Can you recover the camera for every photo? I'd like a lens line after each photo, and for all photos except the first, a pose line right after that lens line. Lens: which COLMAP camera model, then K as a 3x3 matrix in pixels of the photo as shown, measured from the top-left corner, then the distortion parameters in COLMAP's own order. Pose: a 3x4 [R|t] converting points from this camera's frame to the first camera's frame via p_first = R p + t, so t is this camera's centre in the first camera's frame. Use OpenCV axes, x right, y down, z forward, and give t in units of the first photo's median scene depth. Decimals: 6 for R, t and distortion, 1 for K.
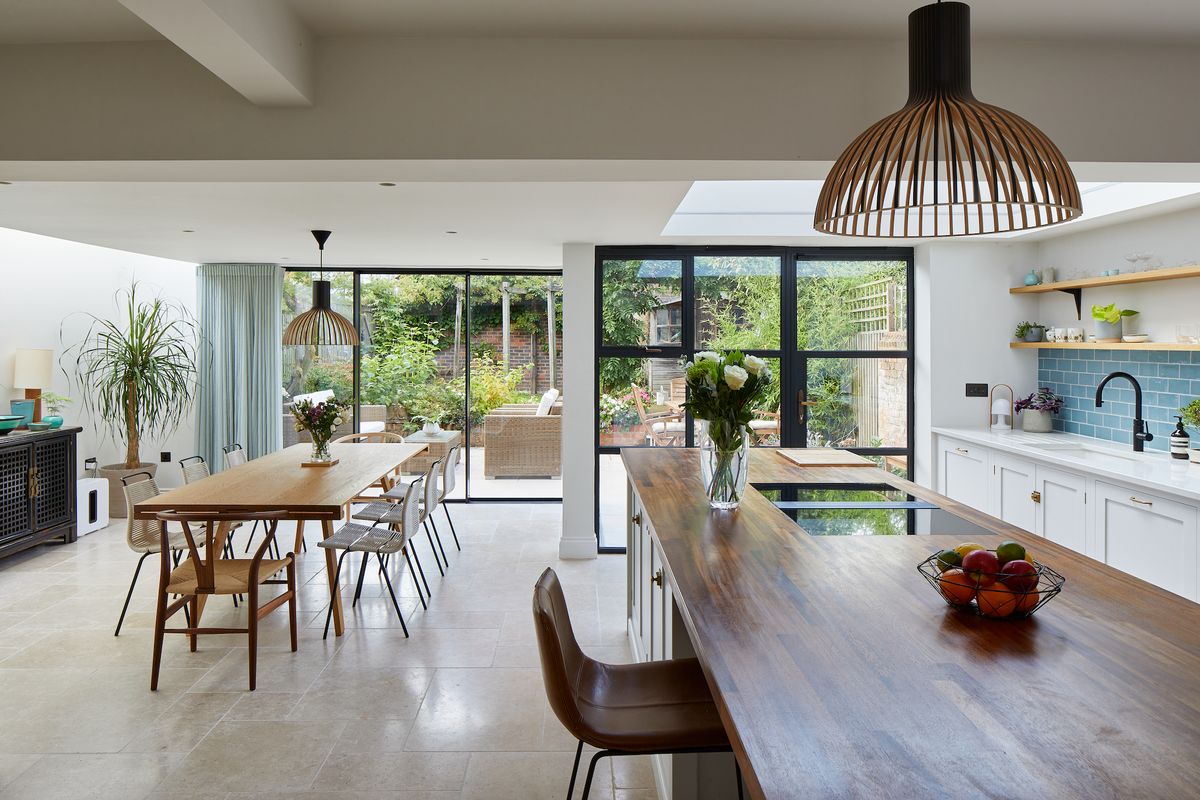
lens RADIAL K [[822.4, 0, 591.3], [0, 822.4, 341.3], [0, 0, 1]] dist [-0.022125, 0.009195]
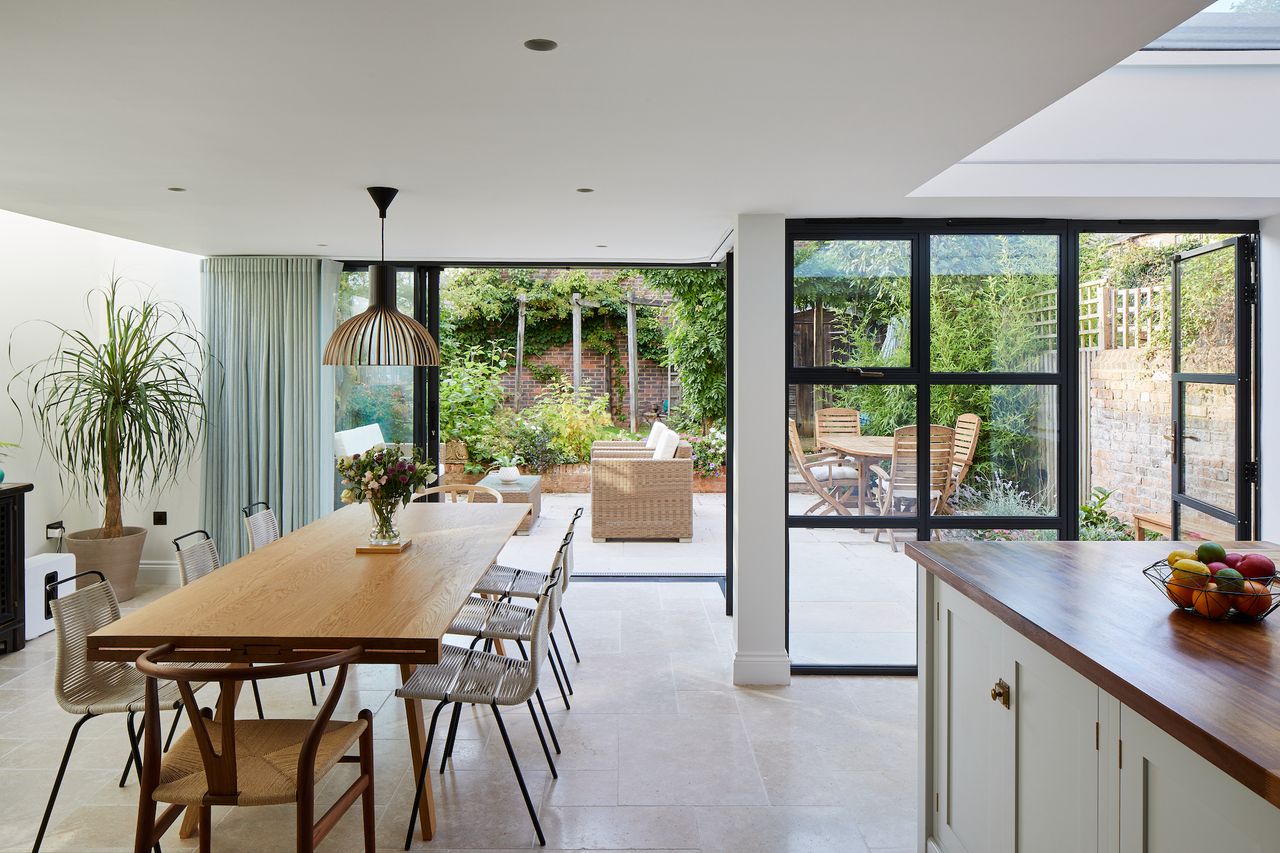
lens RADIAL K [[877.2, 0, 649.3], [0, 877.2, 378.8], [0, 0, 1]] dist [-0.022125, 0.009195]
pose [[0.999915, 0.000042, 0.013072, -0.094311], [-0.000248, 0.999876, 0.015757, 0.003765], [-0.013070, -0.015759, 0.999790, 0.220189]]
